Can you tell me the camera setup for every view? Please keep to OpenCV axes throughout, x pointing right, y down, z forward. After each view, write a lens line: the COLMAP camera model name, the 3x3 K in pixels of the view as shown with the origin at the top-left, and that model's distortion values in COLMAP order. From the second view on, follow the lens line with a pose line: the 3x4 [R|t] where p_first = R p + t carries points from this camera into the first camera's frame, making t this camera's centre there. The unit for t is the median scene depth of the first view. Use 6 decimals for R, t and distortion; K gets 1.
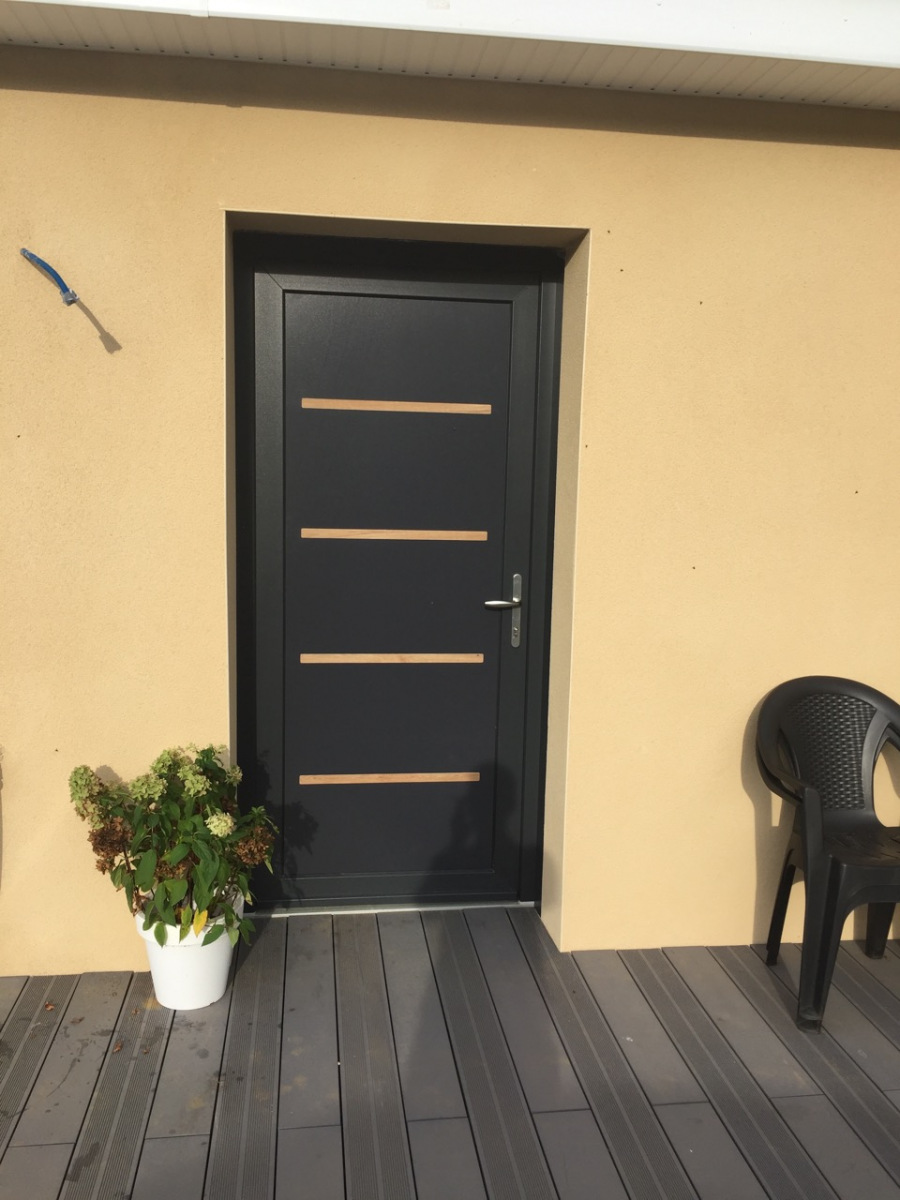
lens RADIAL K [[1020.1, 0, 451.9], [0, 1020.1, 598.8], [0, 0, 1]] dist [0.039237, -0.026405]
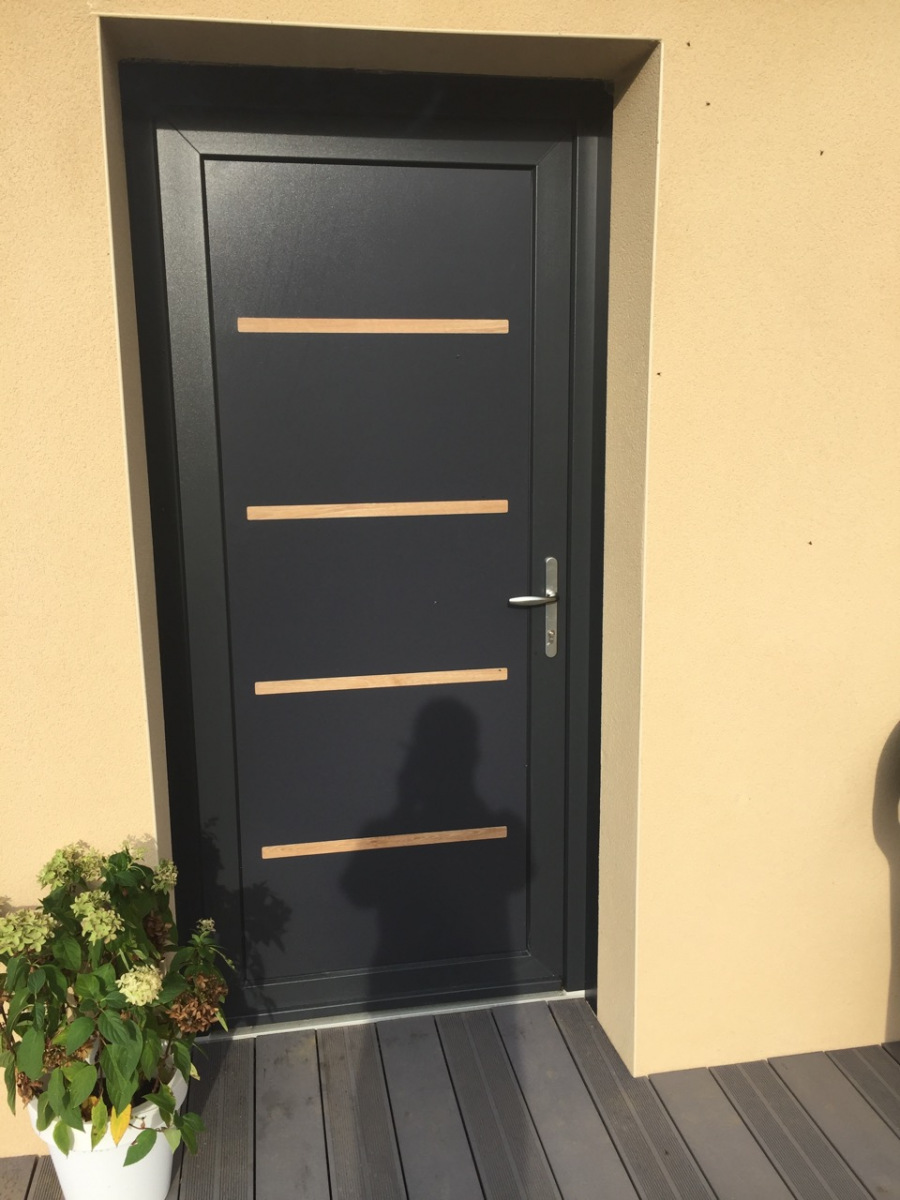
lens RADIAL K [[1020.1, 0, 446.0], [0, 1020.1, 602.6], [0, 0, 1]] dist [0.039237, -0.026405]
pose [[0.998411, -0.042005, 0.037570, -0.040563], [0.039770, 0.997501, 0.058400, -0.039337], [-0.039929, -0.056813, 0.997586, 0.295870]]
